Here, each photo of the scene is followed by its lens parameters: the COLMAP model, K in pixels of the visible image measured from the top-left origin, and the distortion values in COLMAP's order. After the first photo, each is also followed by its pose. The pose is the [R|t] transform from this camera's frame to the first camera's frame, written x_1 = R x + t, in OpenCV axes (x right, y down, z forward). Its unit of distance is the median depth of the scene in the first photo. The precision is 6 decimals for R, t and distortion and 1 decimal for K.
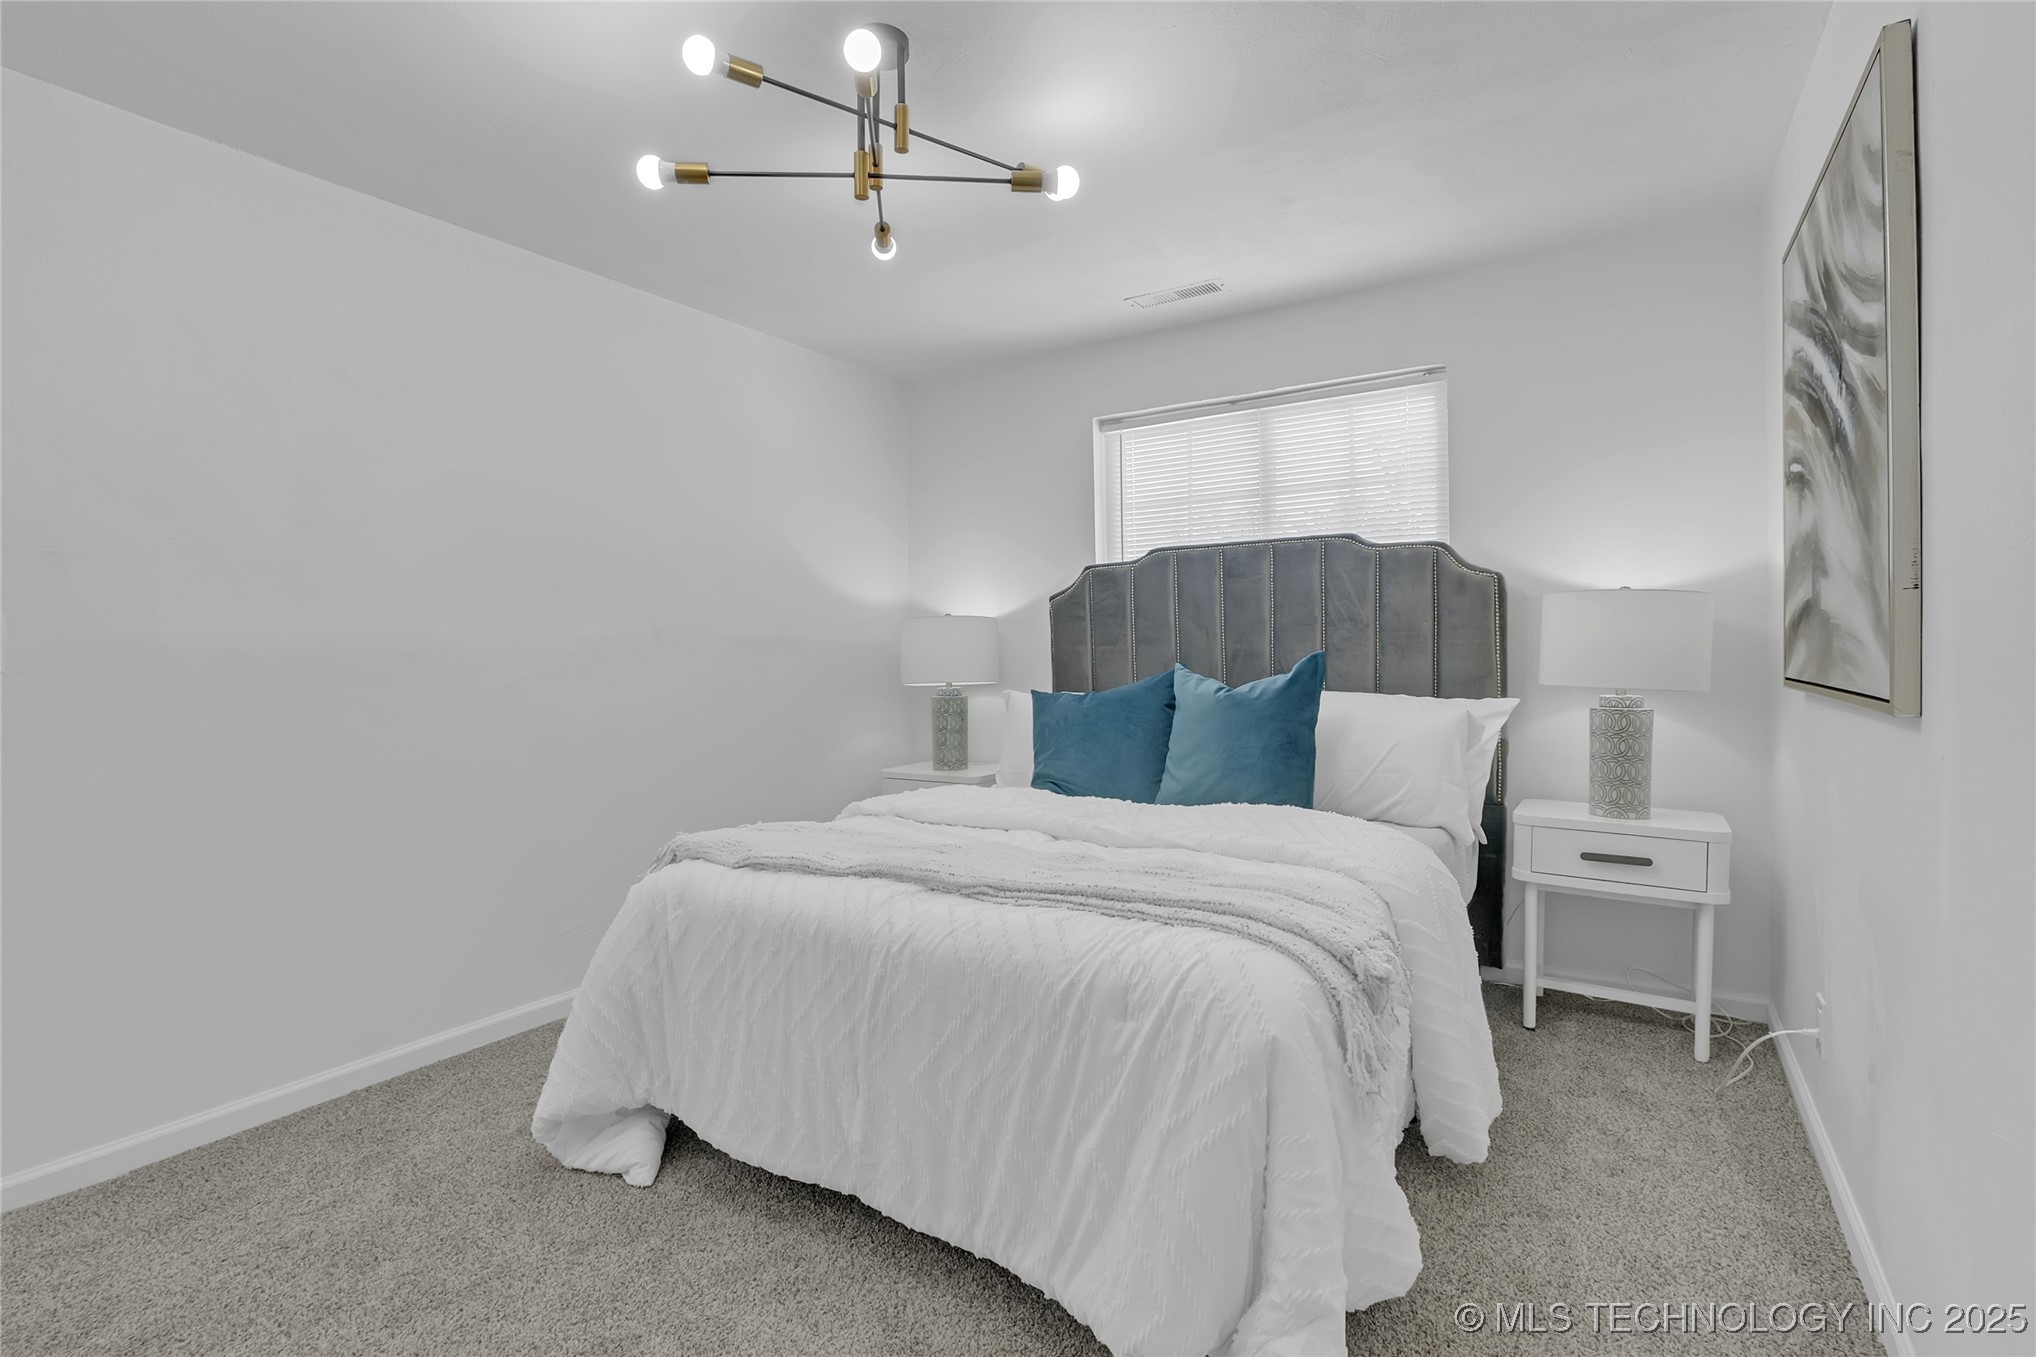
lens RADIAL K [[951.4, 0, 1003.3], [0, 951.4, 666.9], [0, 0, 1]] dist [0.000554, 0.000277]
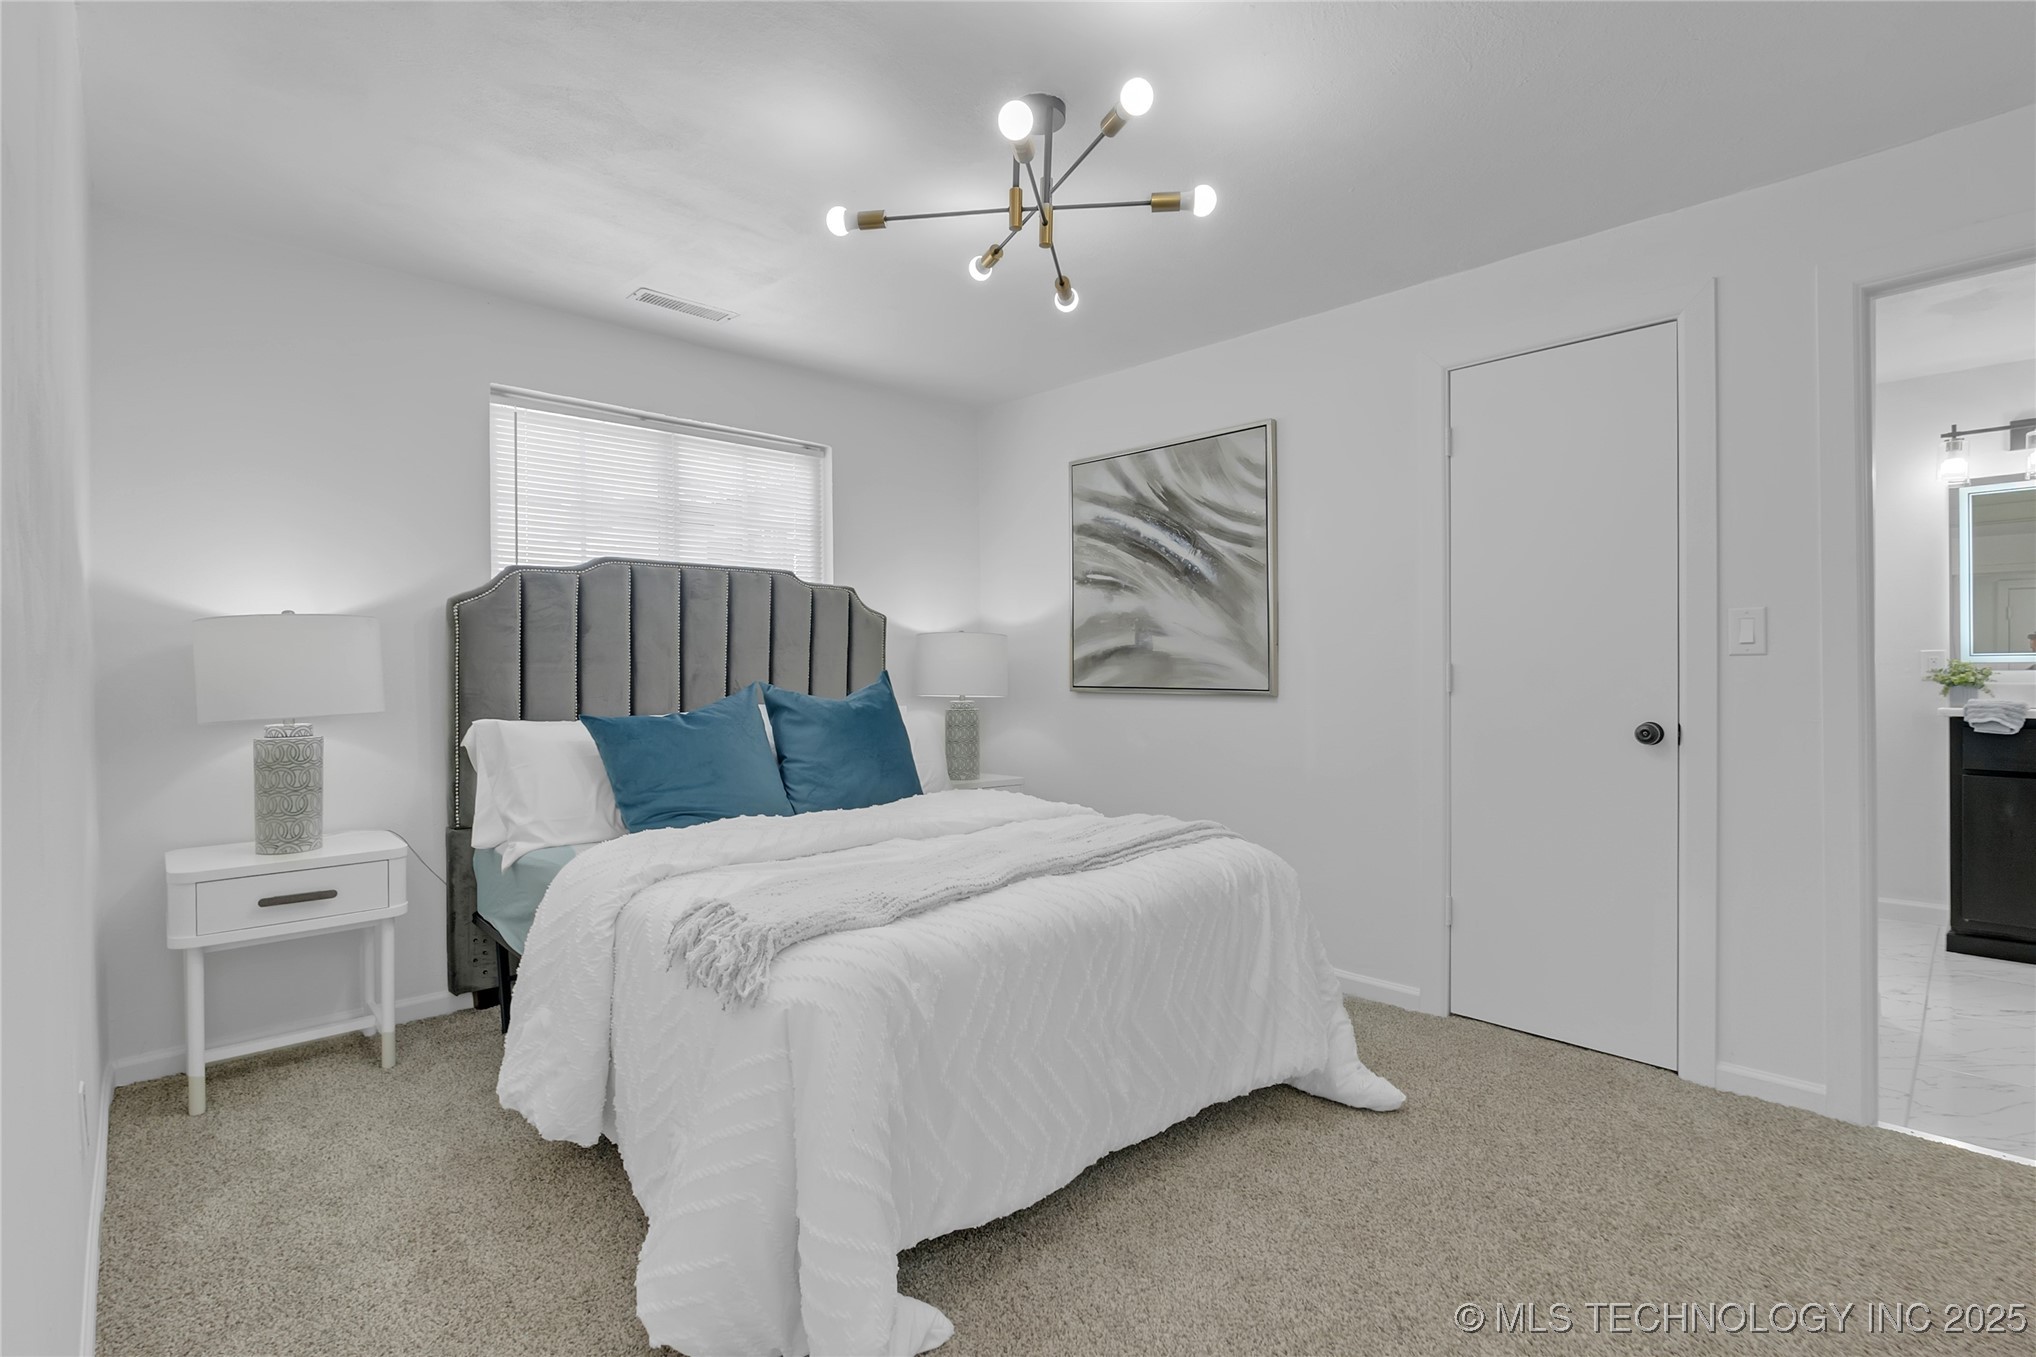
lens RADIAL K [[951.4, 0, 1003.3], [0, 951.4, 666.9], [0, 0, 1]] dist [0.000554, 0.000277]
pose [[0.244668, 0.010721, 0.969548, -0.610718], [0.018403, 0.999707, -0.015698, 0.001256], [-0.969432, 0.021683, 0.244399, 0.399298]]
